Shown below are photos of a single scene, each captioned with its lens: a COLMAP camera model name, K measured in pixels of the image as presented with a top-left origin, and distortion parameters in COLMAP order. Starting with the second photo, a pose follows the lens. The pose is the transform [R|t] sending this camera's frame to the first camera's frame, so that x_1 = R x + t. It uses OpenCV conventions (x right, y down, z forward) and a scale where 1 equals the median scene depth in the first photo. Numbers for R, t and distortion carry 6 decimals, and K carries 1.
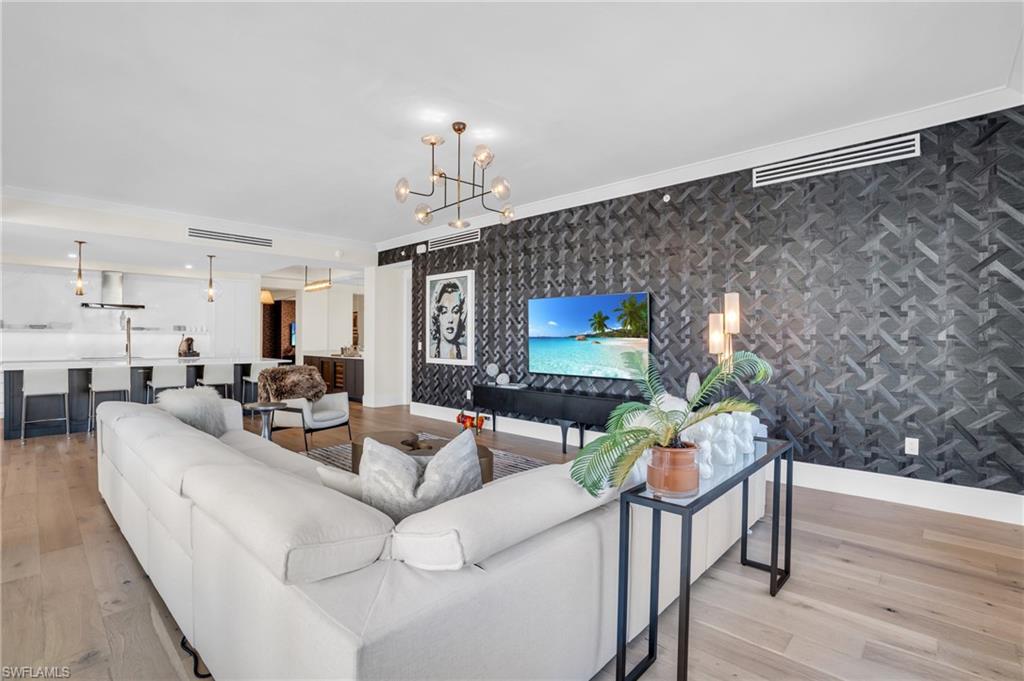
lens RADIAL K [[484.3, 0, 502.6], [0, 484.3, 339.4], [0, 0, 1]] dist [-0.038996, 0.000961]
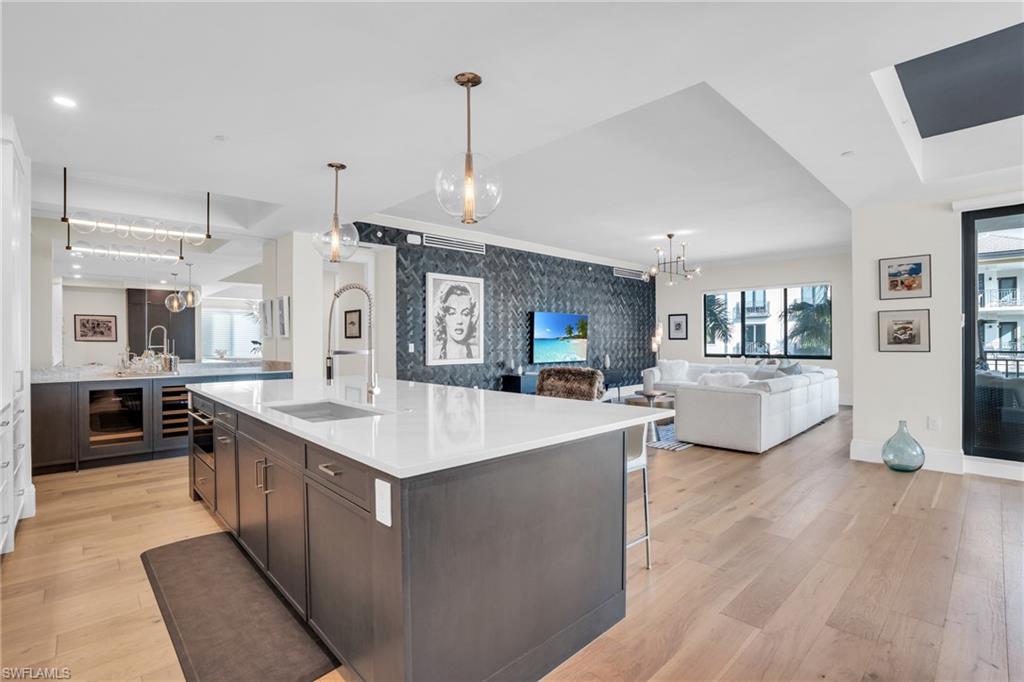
lens RADIAL K [[484.3, 0, 502.6], [0, 484.3, 339.9], [0, 0, 1]] dist [-0.038996, 0.000961]
pose [[0.053219, -0.001592, 0.998582, -1.465592], [0.002188, 0.999997, 0.001478, -0.002529], [-0.998580, 0.002106, 0.053222, 1.098193]]
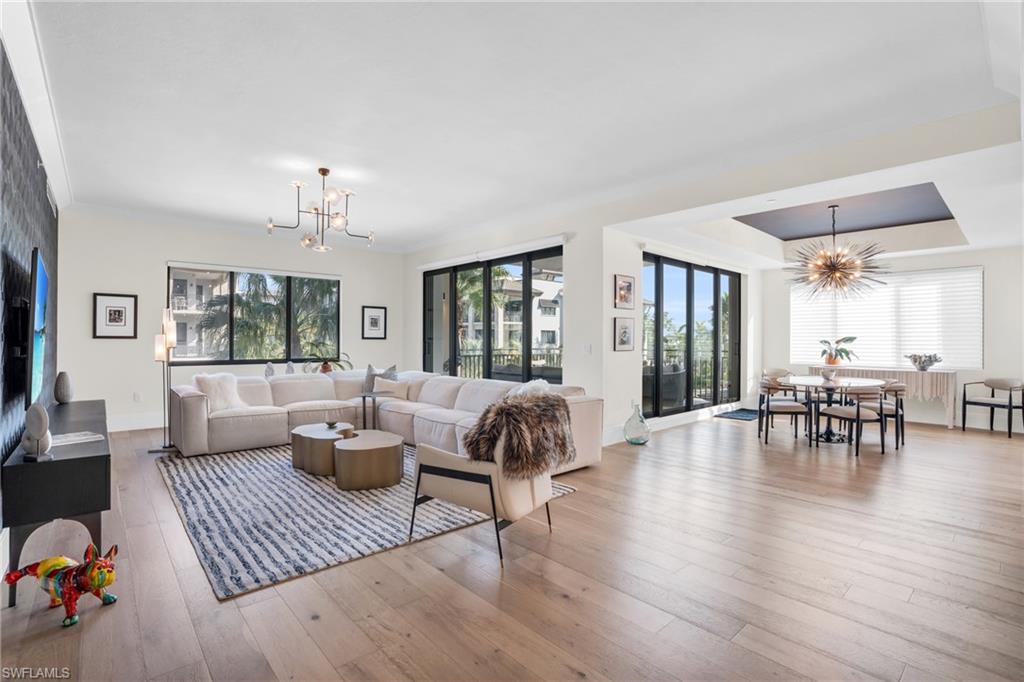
lens RADIAL K [[477.3, 0, 518.8], [0, 477.3, 344.6], [0, 0, 1]] dist [-0.030661, 0.000530]
pose [[-0.997527, -0.006805, 0.069961, -0.451693], [-0.006405, 0.999962, 0.005943, 0.002537], [-0.069999, 0.005480, -0.997532, 1.512552]]
